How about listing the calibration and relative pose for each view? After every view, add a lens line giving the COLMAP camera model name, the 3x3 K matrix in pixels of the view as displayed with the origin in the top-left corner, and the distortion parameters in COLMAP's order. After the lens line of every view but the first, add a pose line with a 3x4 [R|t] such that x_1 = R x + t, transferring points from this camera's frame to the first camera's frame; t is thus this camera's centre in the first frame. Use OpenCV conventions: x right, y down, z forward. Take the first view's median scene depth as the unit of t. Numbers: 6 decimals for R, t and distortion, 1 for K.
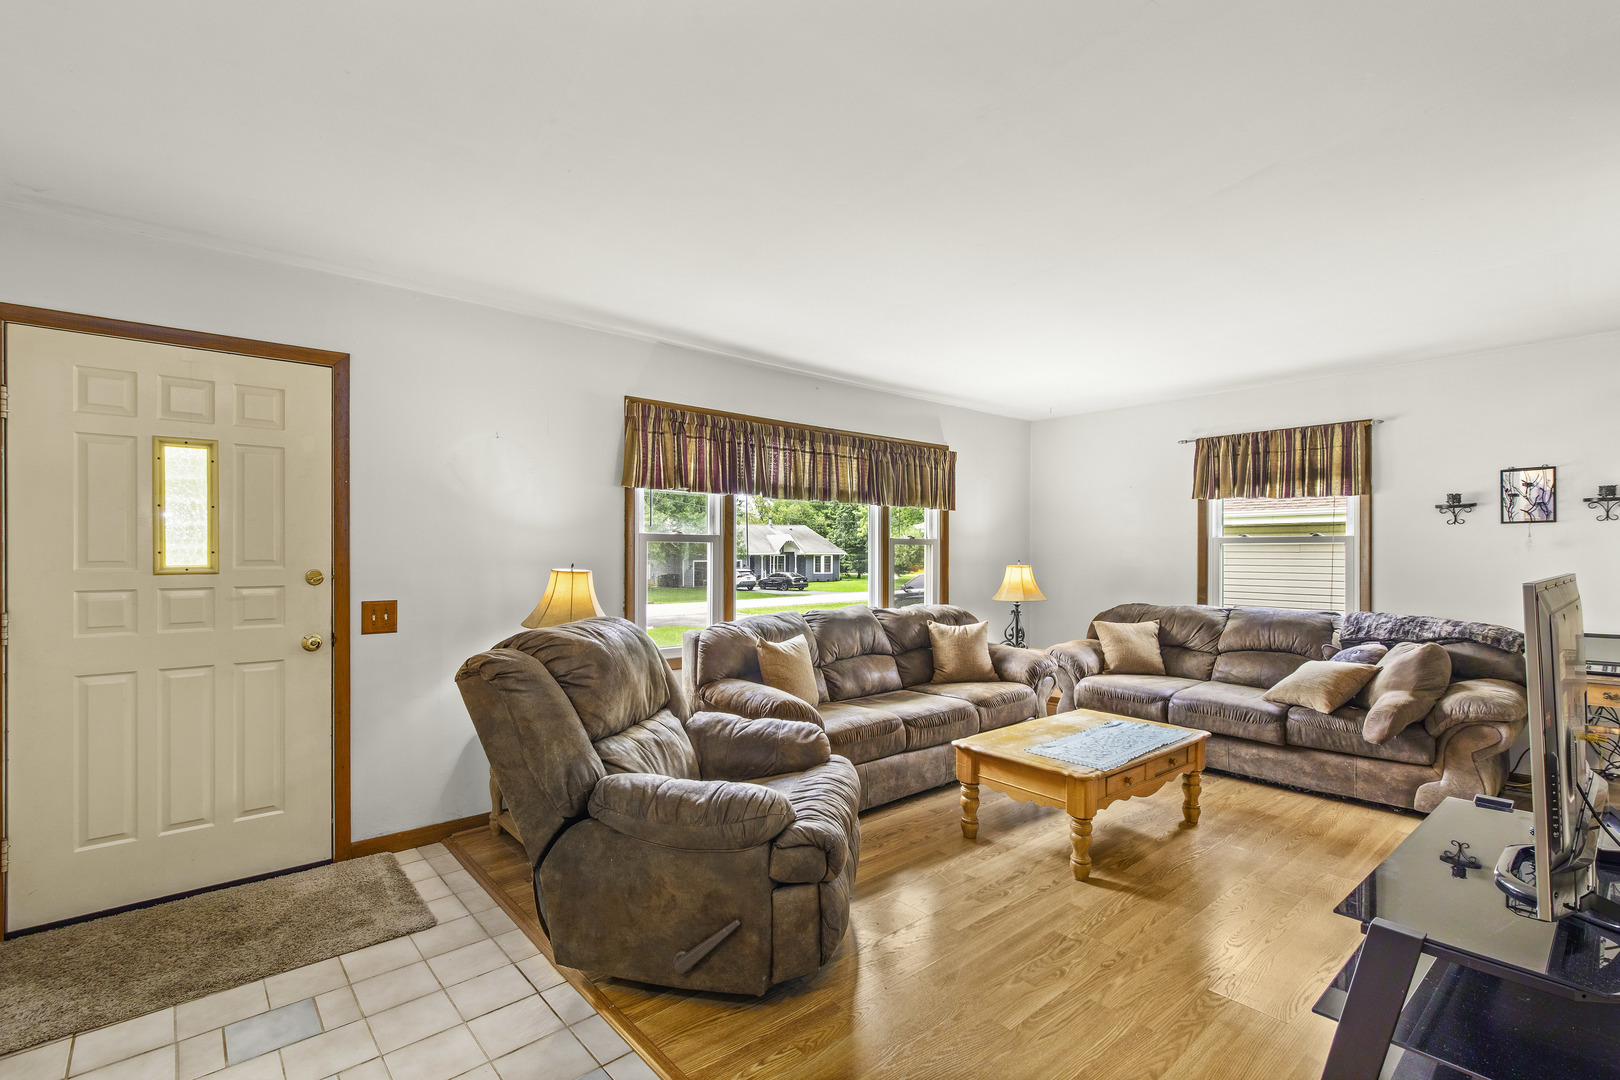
lens RADIAL K [[730.2, 0, 801.1], [0, 730.2, 553.2], [0, 0, 1]] dist [0.007133, -0.001662]
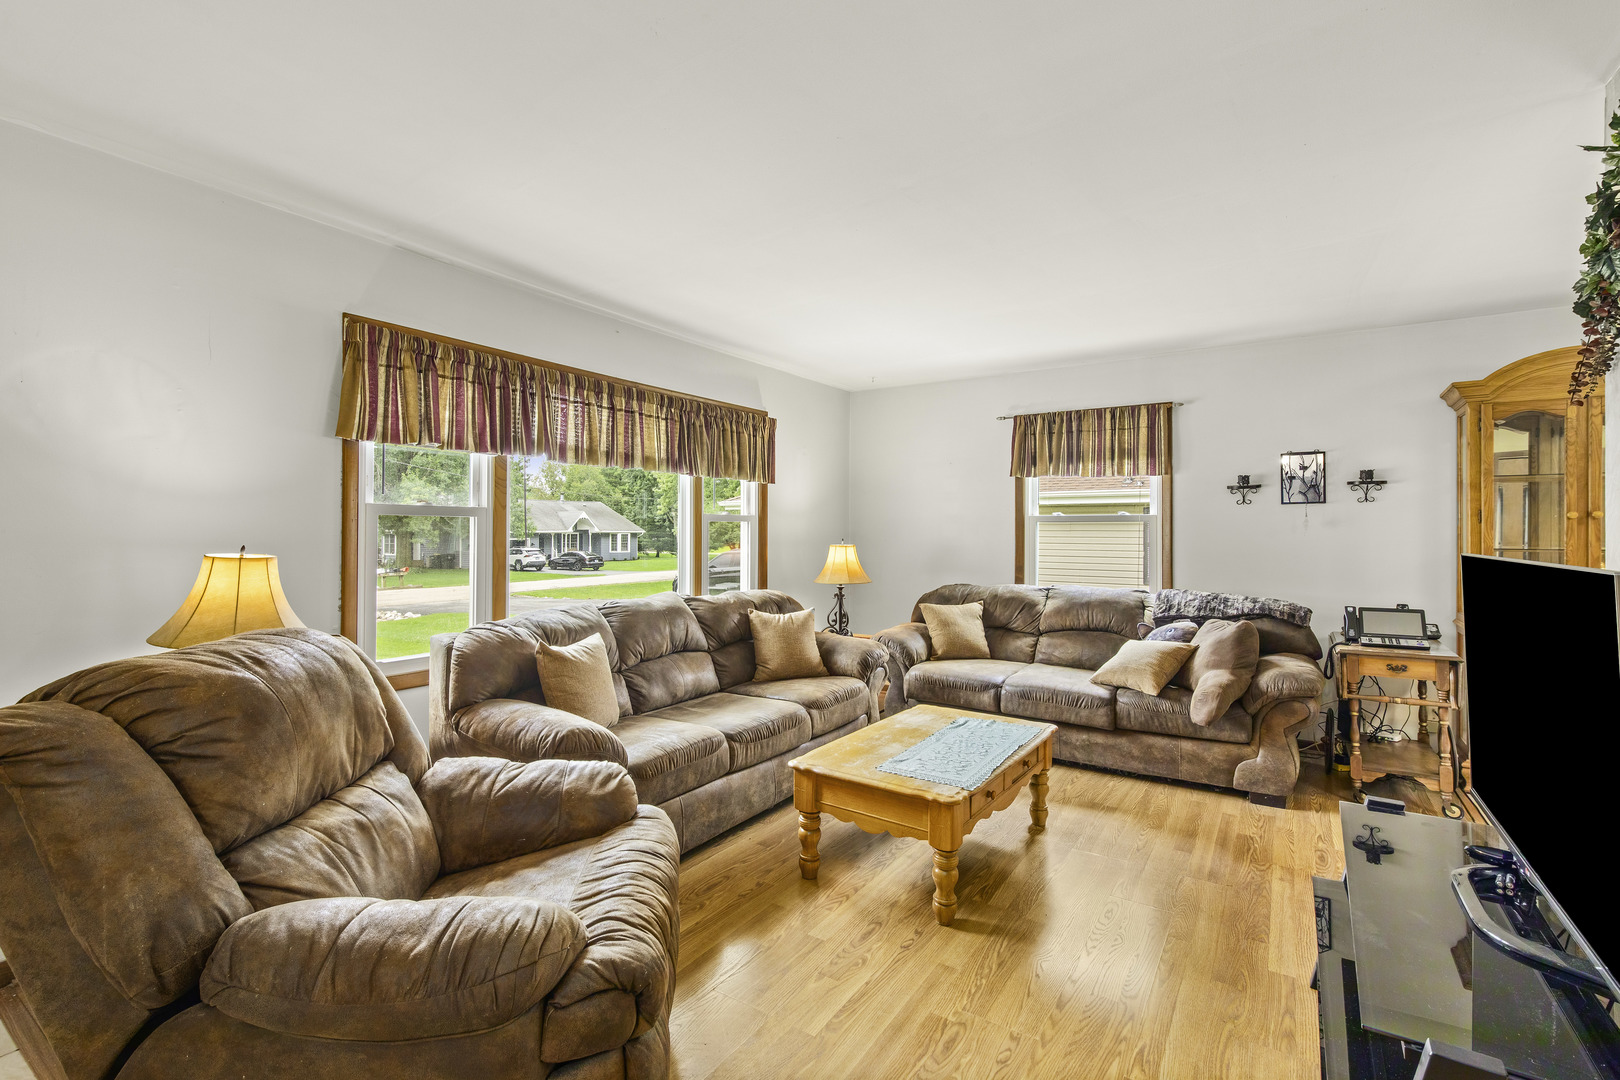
lens RADIAL K [[730.2, 0, 805.2], [0, 730.2, 526.9], [0, 0, 1]] dist [0.007133, -0.001662]
pose [[0.961395, 0.002881, 0.275156, -0.000766], [-0.001180, 0.999979, -0.006346, 0.000480], [-0.275169, 0.005776, 0.961379, 0.214599]]
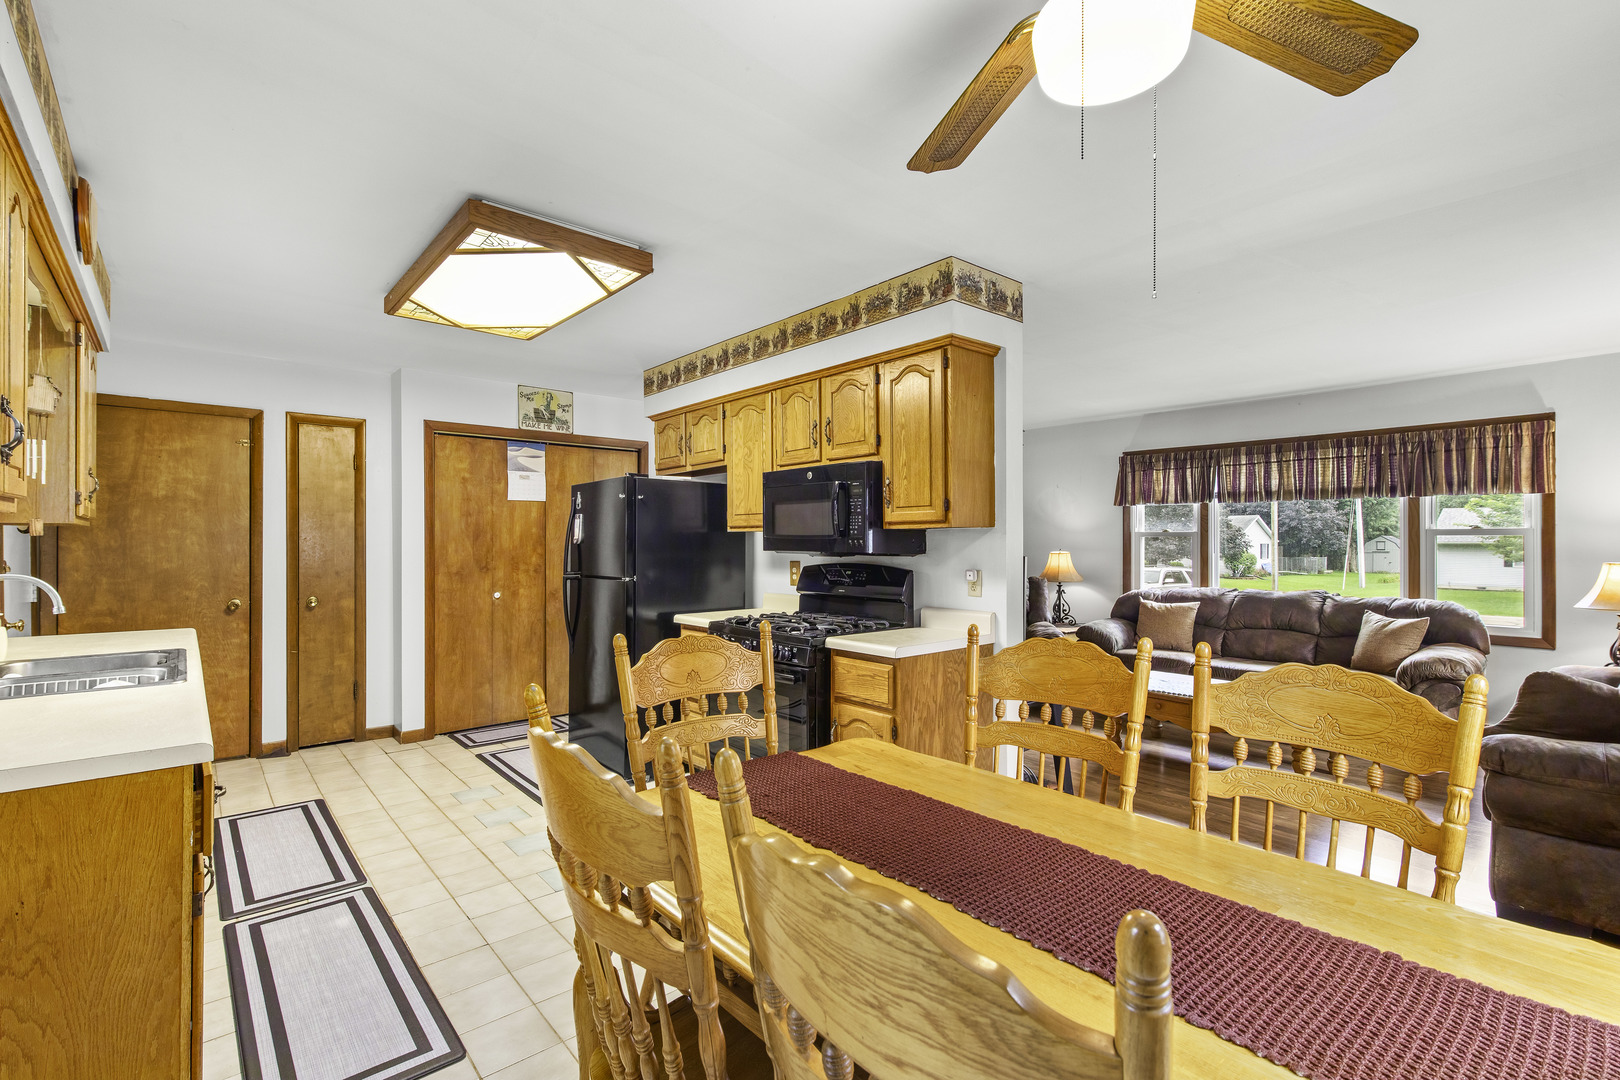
lens RADIAL K [[730.2, 0, 797.7], [0, 730.2, 540.2], [0, 0, 1]] dist [0.007133, -0.001662]
pose [[-0.013919, -0.004177, -0.999894, 1.756686], [-0.003014, 0.999987, -0.004135, 0.000761], [0.999899, 0.002956, -0.013931, 0.311523]]
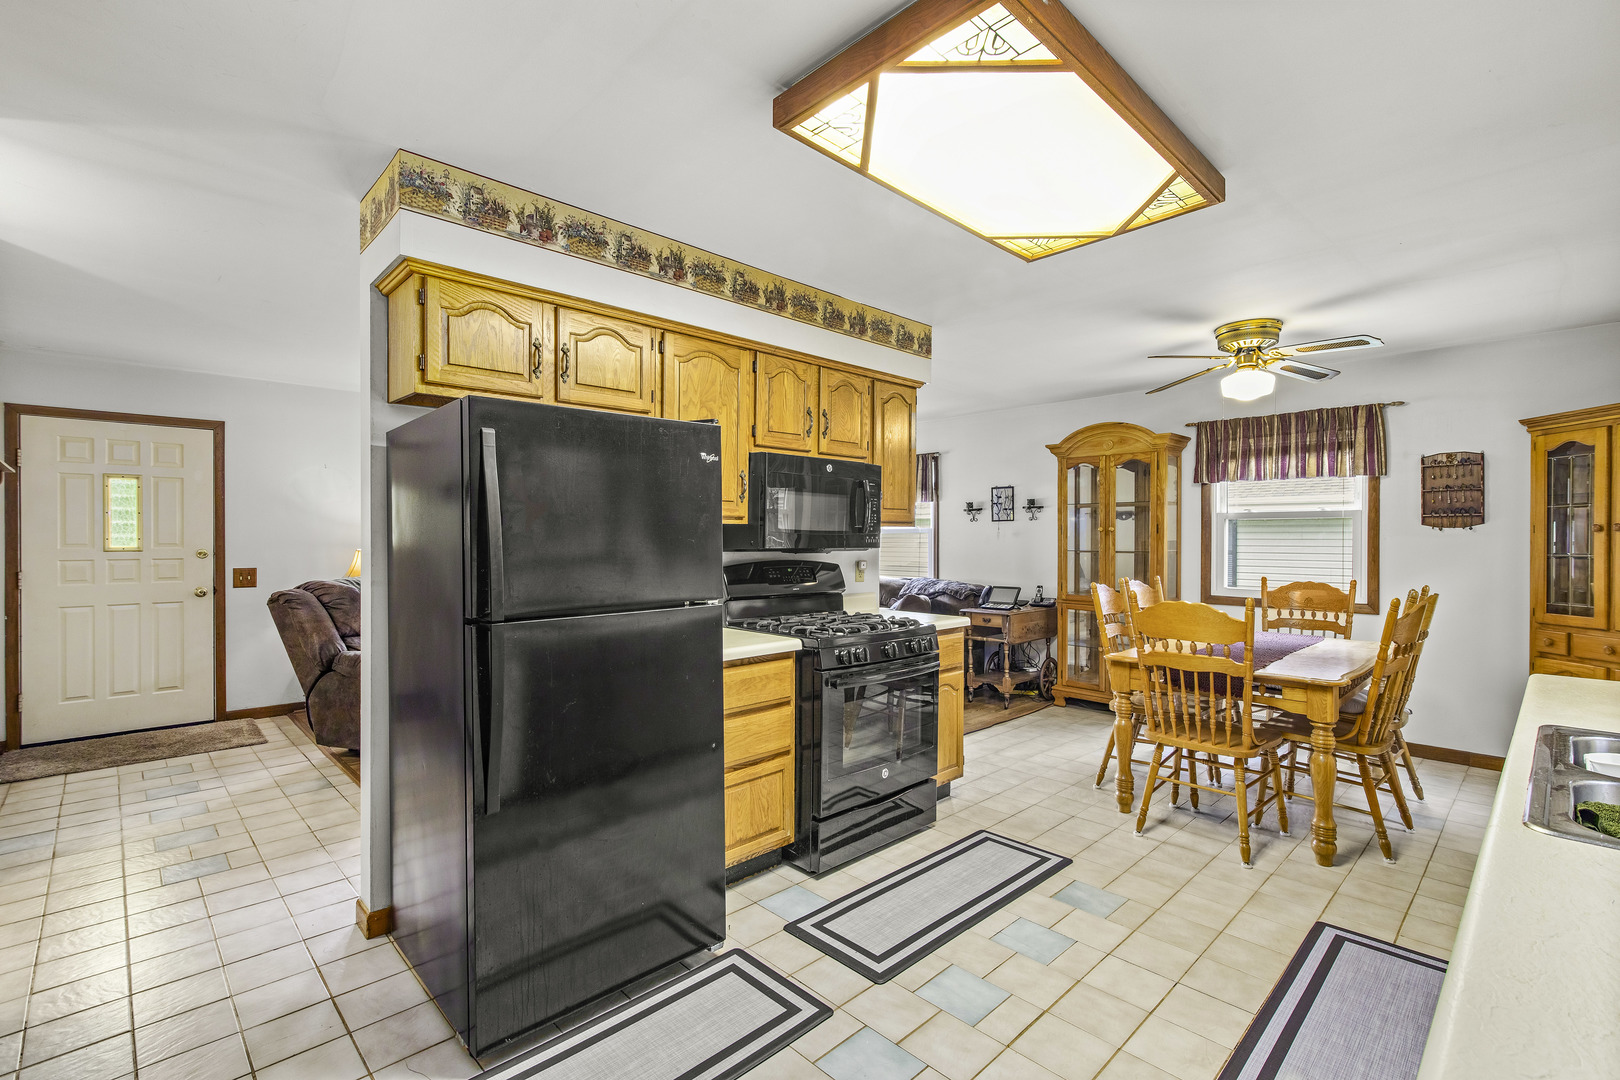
lens RADIAL K [[730.2, 0, 810.7], [0, 730.2, 542.7], [0, 0, 1]] dist [0.007133, -0.001662]
pose [[0.998623, -0.000044, 0.052455, 0.599259], [-0.000089, 0.999997, 0.002529, 0.002577], [-0.052455, -0.002530, 0.998620, -0.706257]]
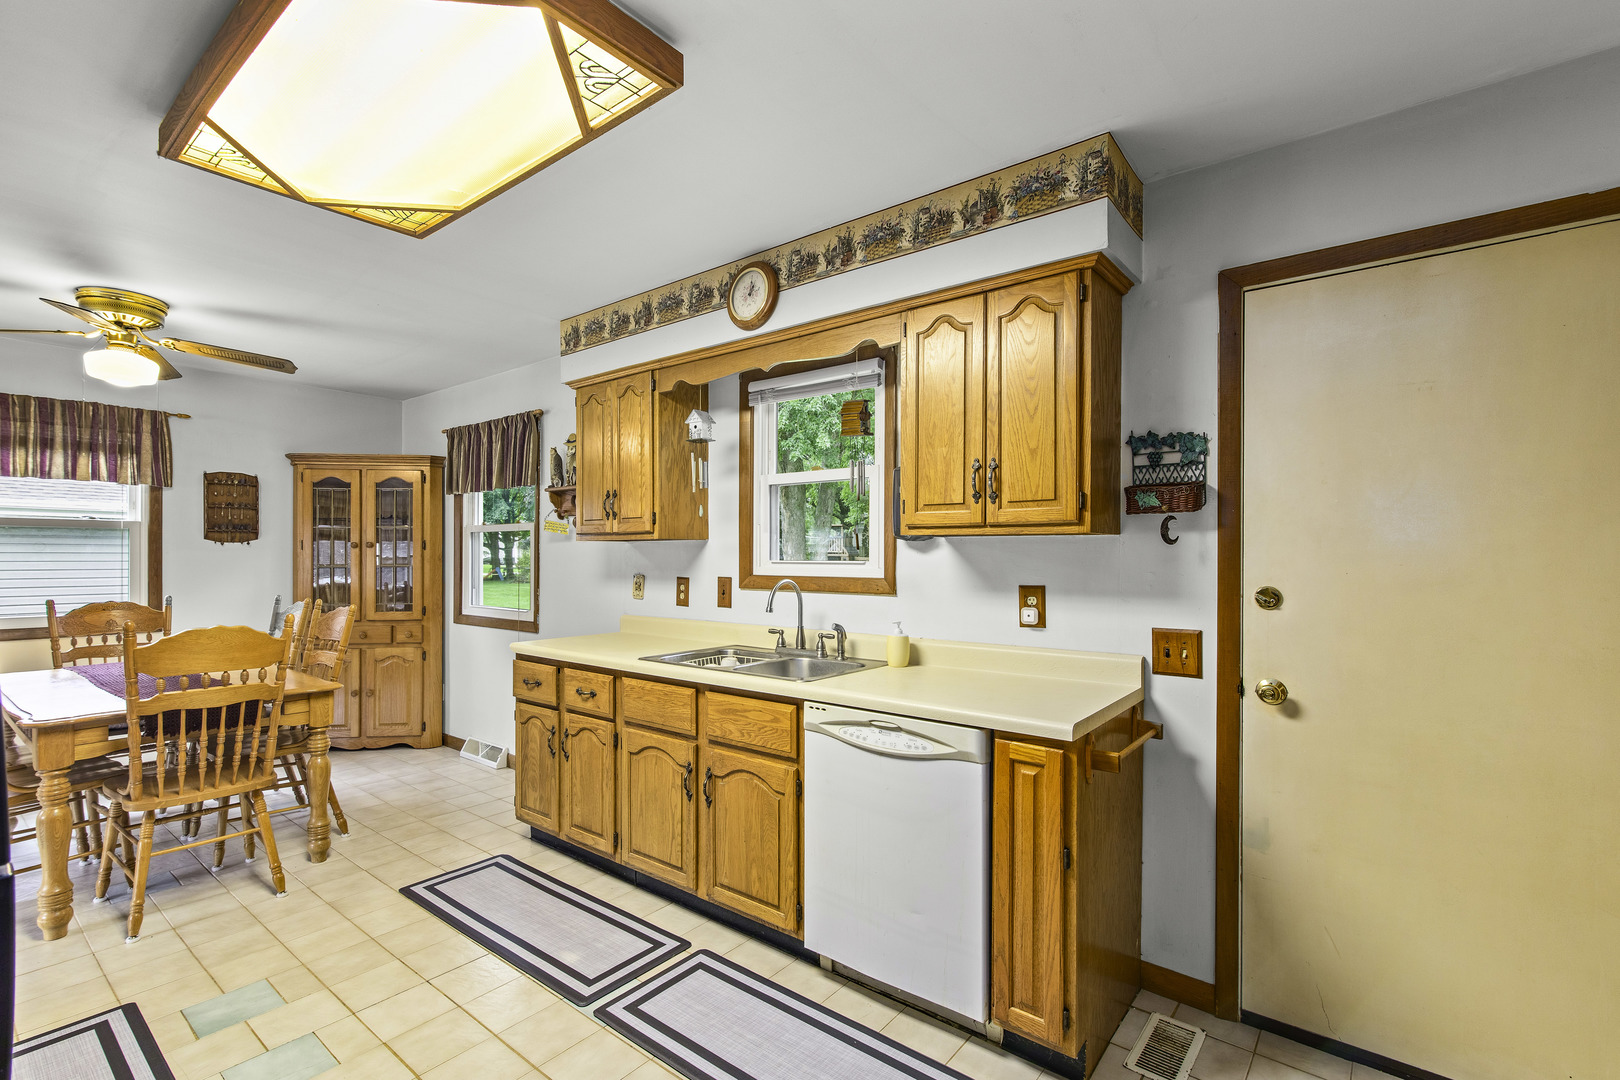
lens RADIAL K [[730.2, 0, 804.0], [0, 730.2, 561.0], [0, 0, 1]] dist [0.007133, -0.001662]
pose [[-0.179489, -0.009033, 0.983719, 0.221042], [-0.001485, 0.999959, 0.008912, 0.000448], [-0.983759, 0.000139, -0.179495, -0.280323]]
